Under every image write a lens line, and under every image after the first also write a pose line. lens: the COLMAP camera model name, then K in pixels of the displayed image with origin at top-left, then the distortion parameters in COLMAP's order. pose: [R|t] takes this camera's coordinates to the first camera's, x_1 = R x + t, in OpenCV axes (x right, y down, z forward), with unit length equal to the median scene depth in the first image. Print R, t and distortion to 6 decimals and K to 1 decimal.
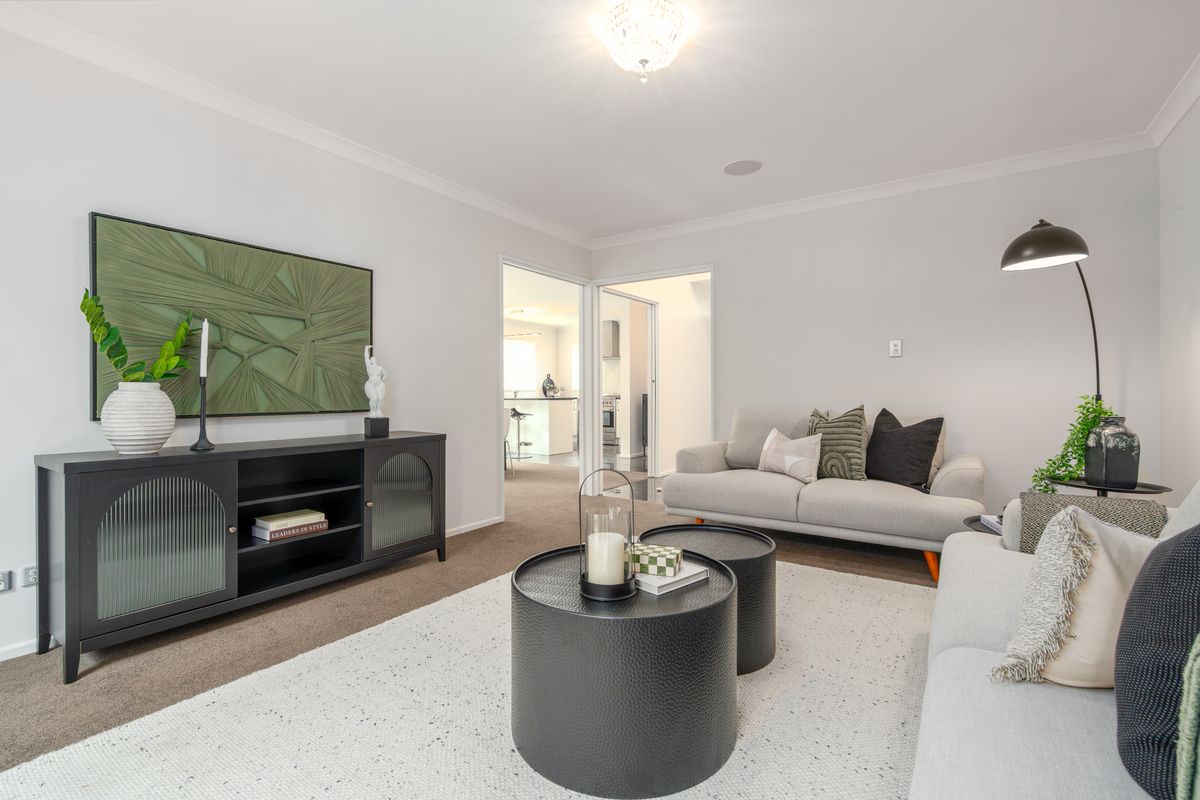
lens RADIAL K [[555.3, 0, 600.0], [0, 555.3, 400.0], [0, 0, 1]] dist [0.000065, 0.000030]
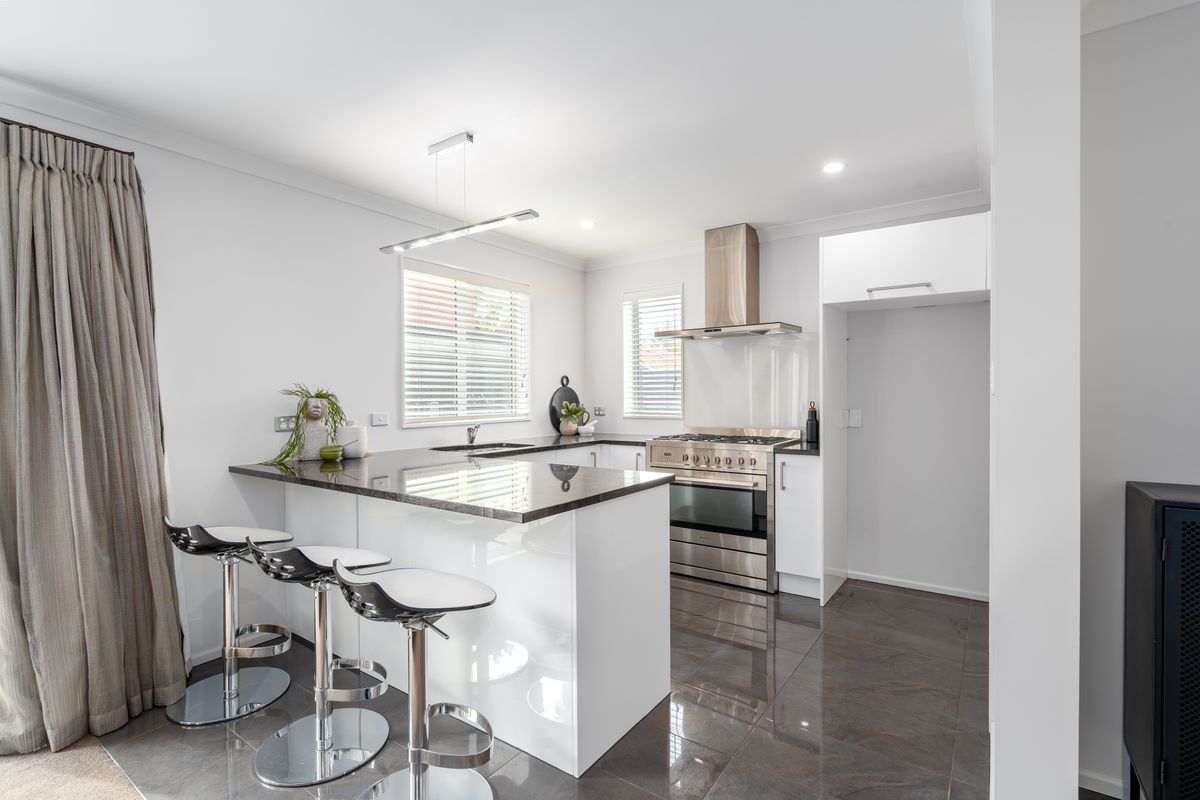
lens RADIAL K [[555.3, 0, 600.0], [0, 555.3, 400.0], [0, 0, 1]] dist [0.000065, 0.000030]
pose [[0.999808, -0.003828, -0.019193, -0.063145], [0.003737, 0.999982, -0.004776, -0.029269], [0.019211, 0.004703, 0.999804, 0.635946]]
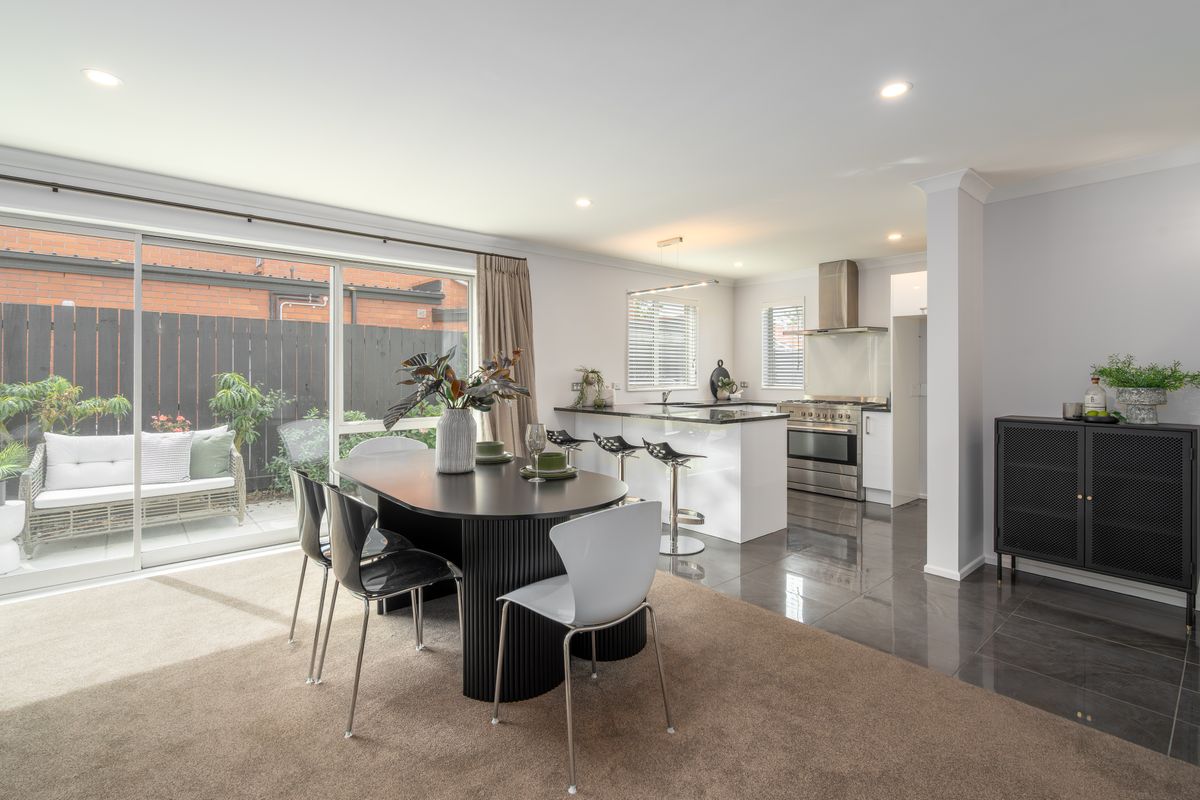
lens RADIAL K [[557.0, 0, 597.1], [0, 557.0, 372.7], [0, 0, 1]] dist [0.000650, 0.000185]
pose [[0.966000, 0.003686, -0.258515, -0.069968], [-0.007123, 0.999898, -0.012359, -0.026490], [0.258444, 0.013780, 0.965928, 0.418945]]
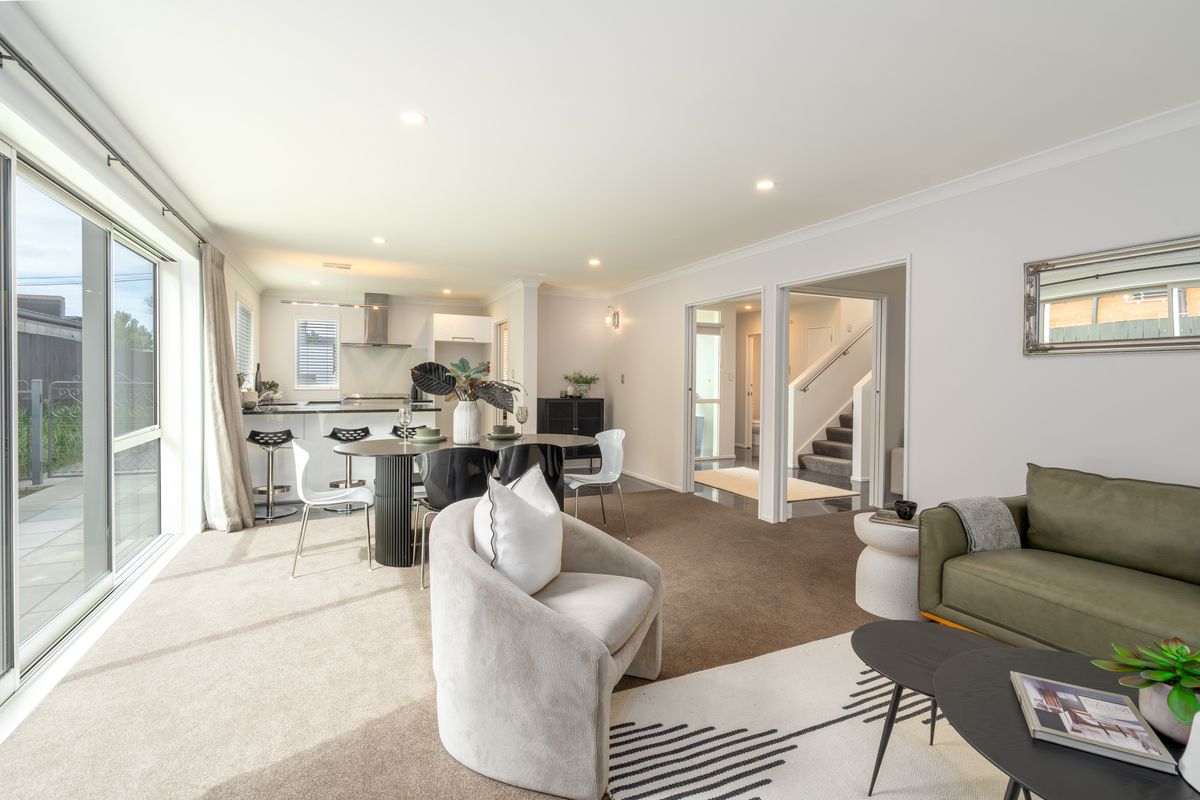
lens RADIAL K [[555.3, 0, 600.0], [0, 555.3, 400.0], [0, 0, 1]] dist [0.000065, 0.000030]
pose [[0.513713, -0.025589, 0.857580, -0.451473], [-0.000870, 0.999539, 0.030346, -0.025558], [-0.857962, -0.016335, 0.513454, 0.381240]]
